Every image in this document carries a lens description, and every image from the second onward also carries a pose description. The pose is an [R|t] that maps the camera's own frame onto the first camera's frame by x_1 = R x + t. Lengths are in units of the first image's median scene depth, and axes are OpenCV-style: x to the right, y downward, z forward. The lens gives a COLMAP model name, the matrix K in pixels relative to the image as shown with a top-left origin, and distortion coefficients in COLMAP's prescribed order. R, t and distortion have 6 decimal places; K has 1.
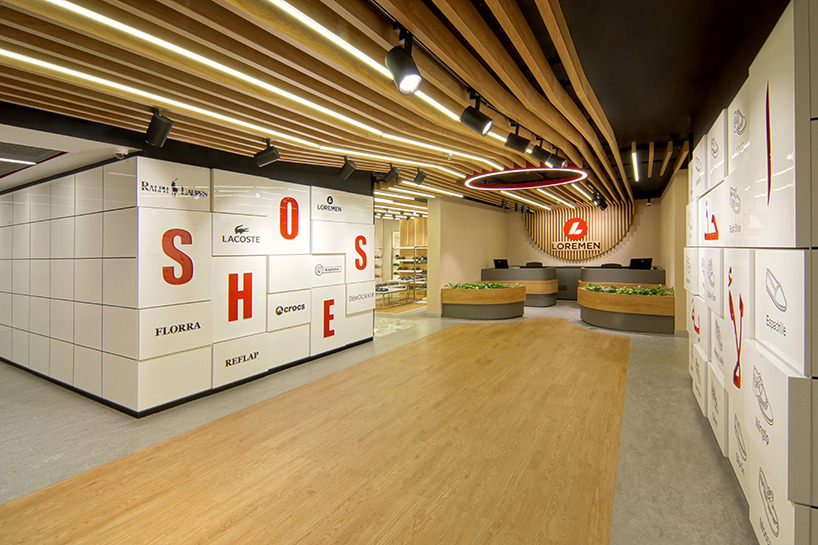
lens RADIAL K [[389.1, 0, 435.5], [0, 389.1, 251.2], [0, 0, 1]] dist [0.001086, -0.001252]
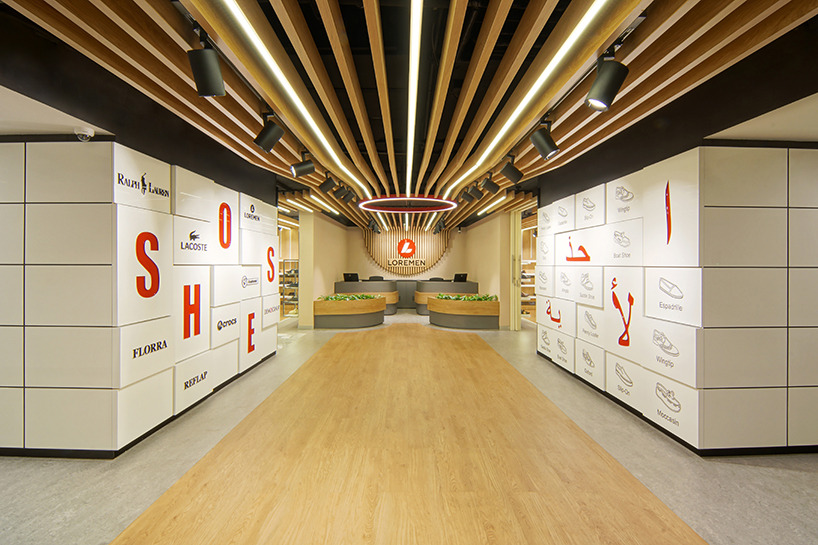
lens RADIAL K [[380.1, 0, 413.7], [0, 380.1, 267.4], [0, 0, 1]] dist [0.001414, -0.007265]
pose [[0.868099, 0.017708, 0.496074, -0.483350], [-0.018818, 0.999819, -0.002760, 0.009824], [-0.496033, -0.006939, 0.868276, -0.009435]]
